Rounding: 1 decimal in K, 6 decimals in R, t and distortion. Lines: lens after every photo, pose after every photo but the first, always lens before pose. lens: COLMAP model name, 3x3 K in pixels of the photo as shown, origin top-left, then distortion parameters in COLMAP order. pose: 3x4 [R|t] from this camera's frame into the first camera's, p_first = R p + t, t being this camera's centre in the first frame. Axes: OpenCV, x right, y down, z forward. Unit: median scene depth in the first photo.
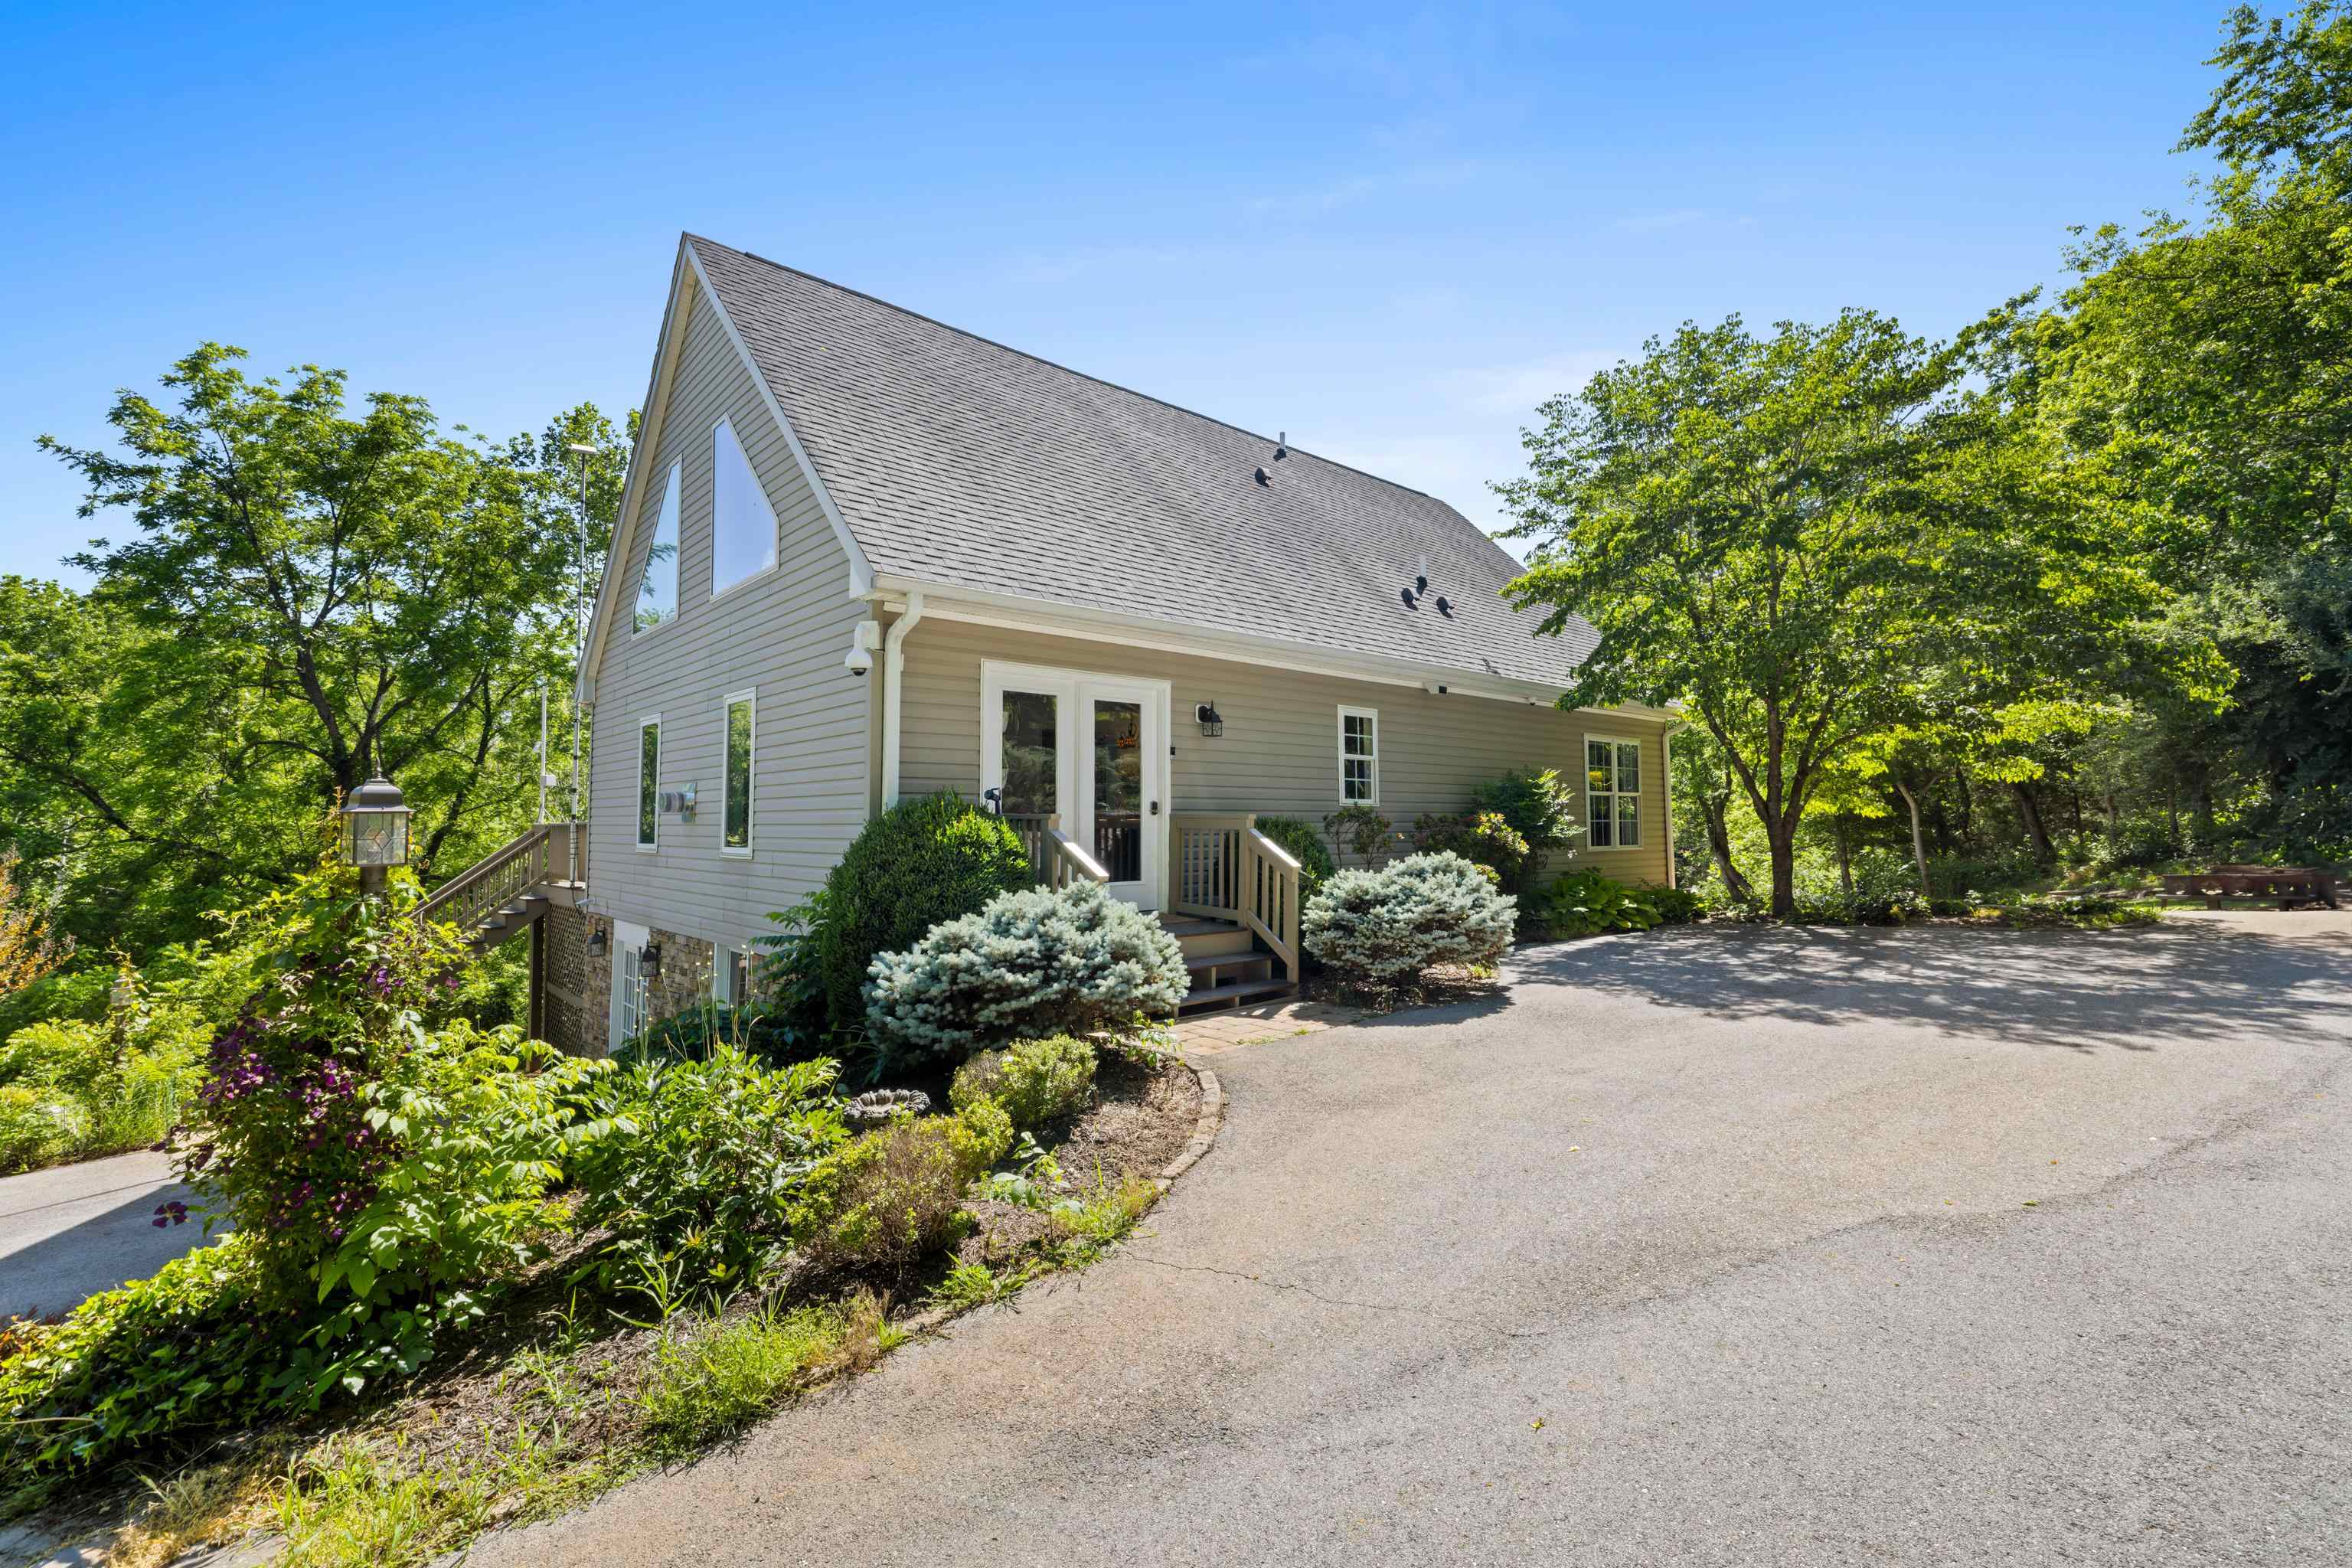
lens RADIAL K [[991.2, 0, 1177.2], [0, 991.2, 776.4], [0, 0, 1]] dist [0.002049, 0.000137]
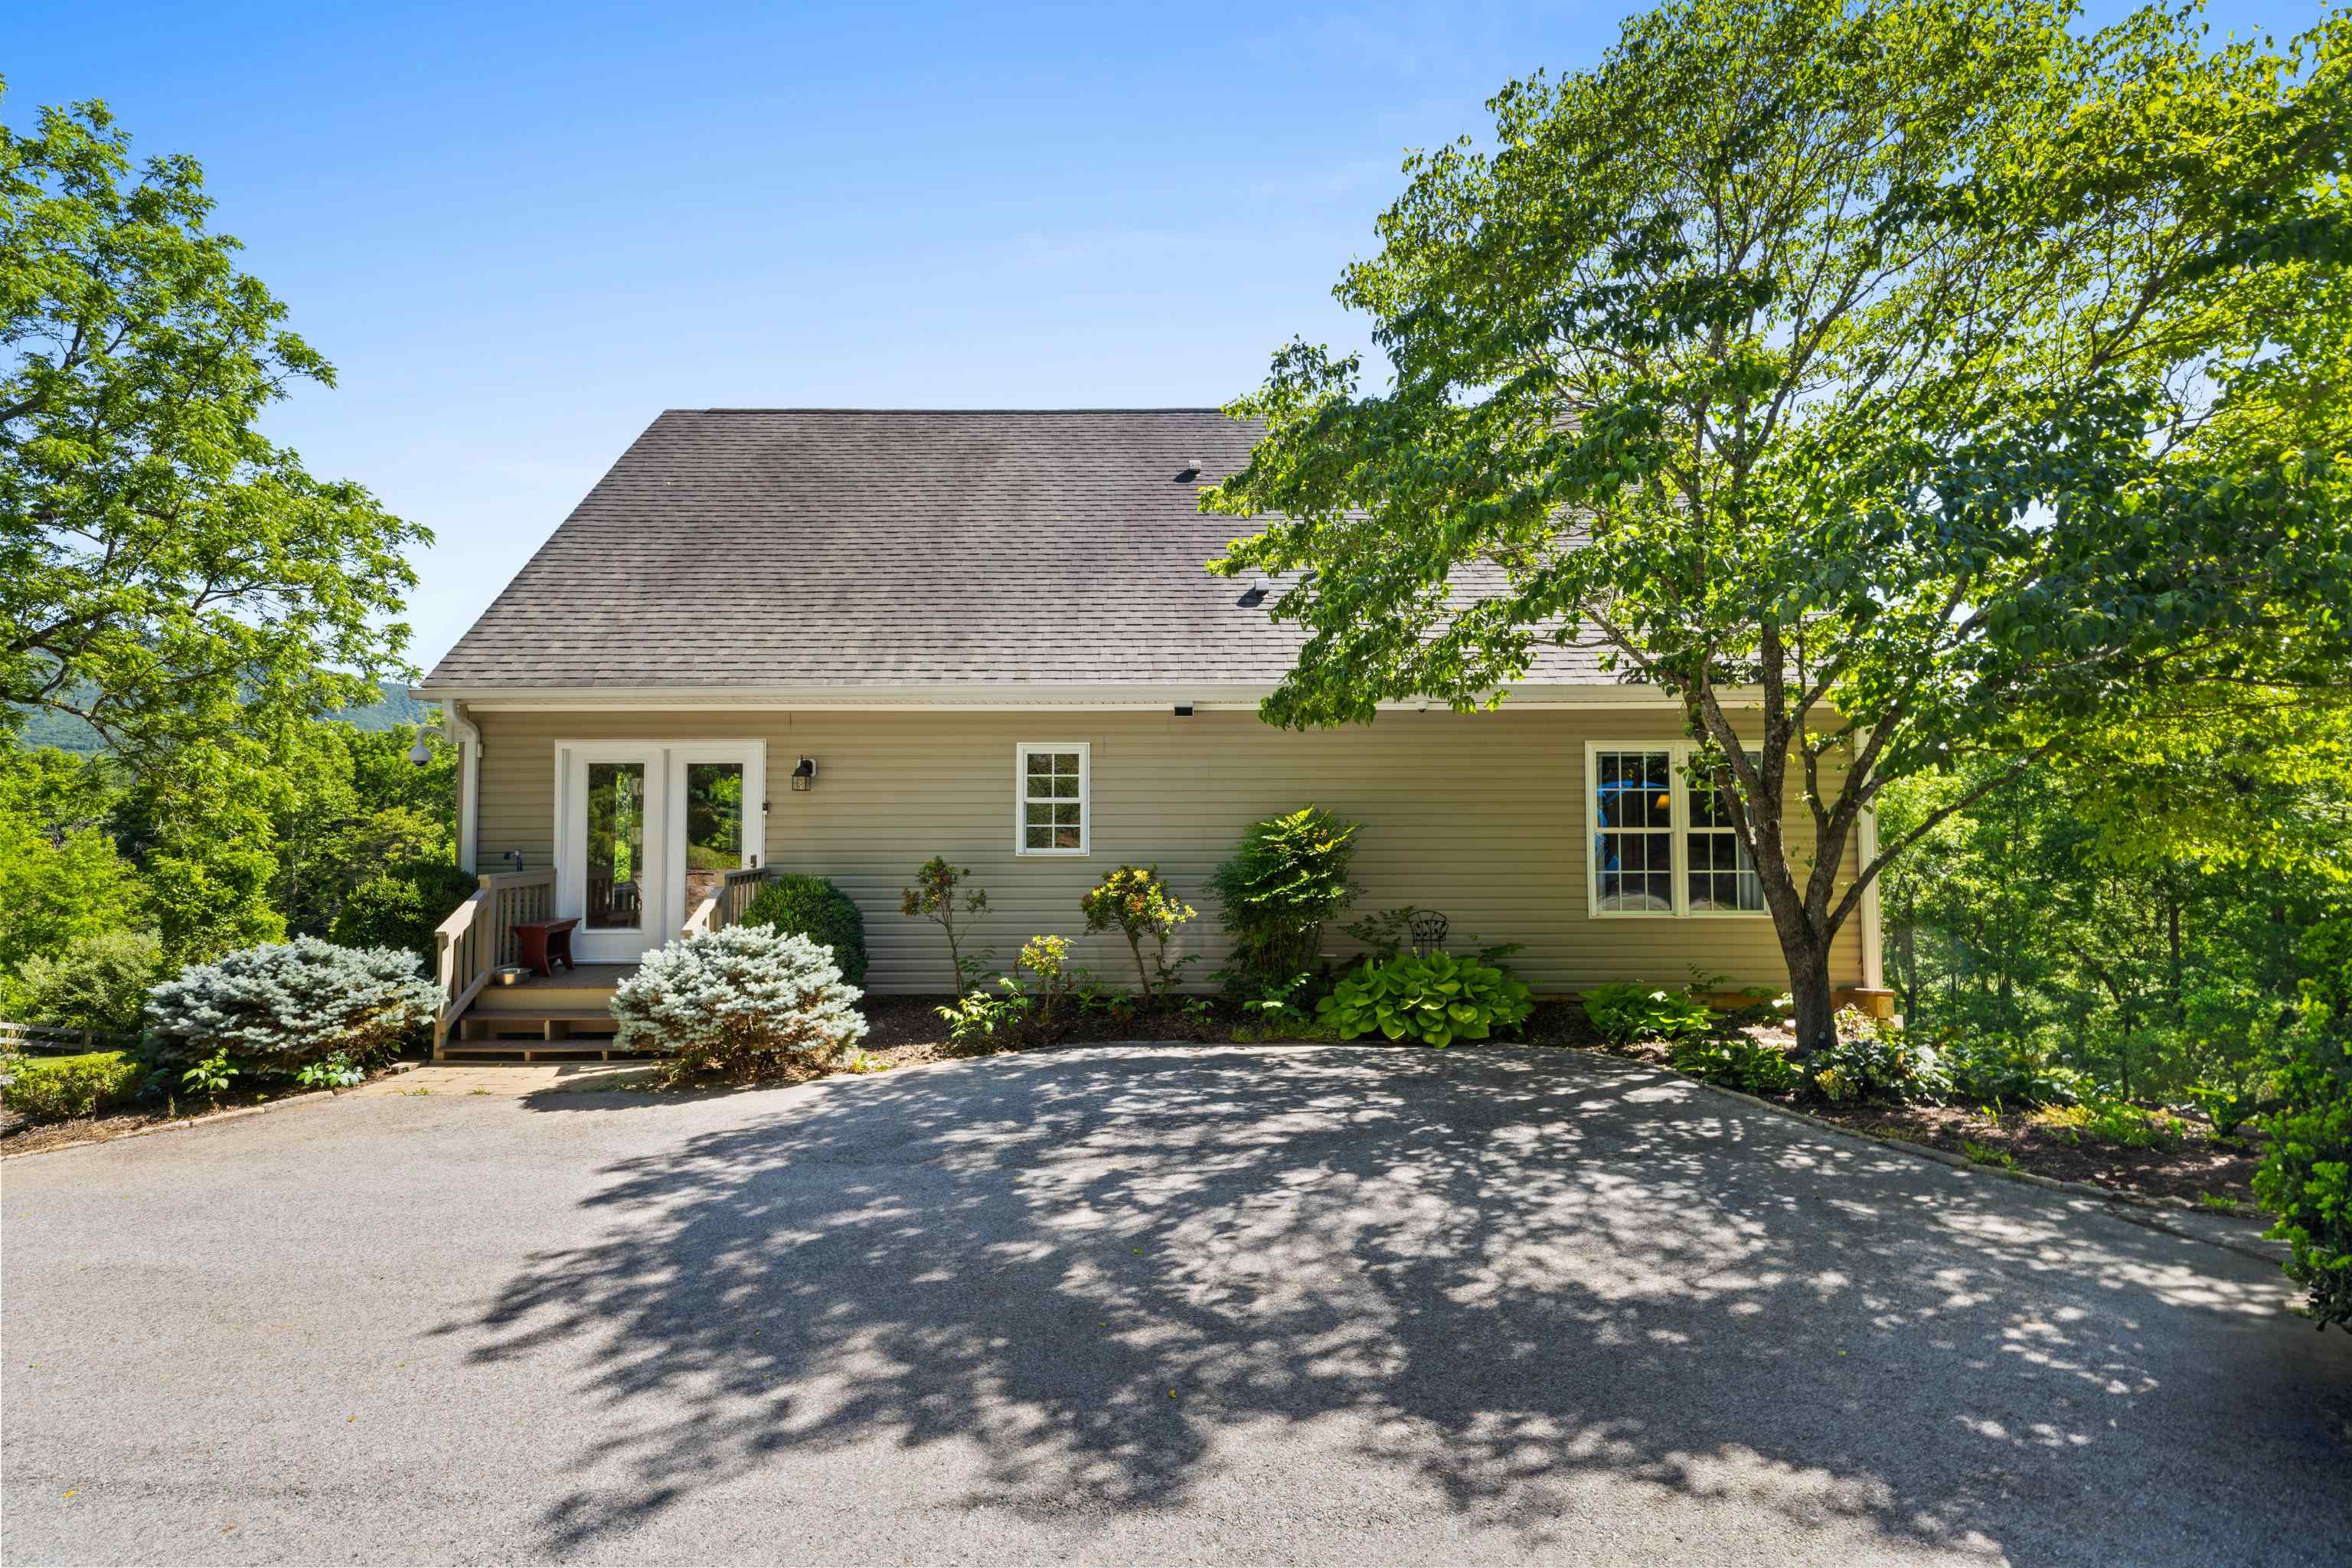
lens RADIAL K [[981.0, 0, 1175.2], [0, 981.0, 772.9], [0, 0, 1]] dist [0.001784, 0.000137]
pose [[0.734695, -0.027093, -0.677856, 0.871069], [0.028621, 0.999550, -0.008930, -0.032896], [0.677794, -0.012840, 0.735140, 0.438278]]
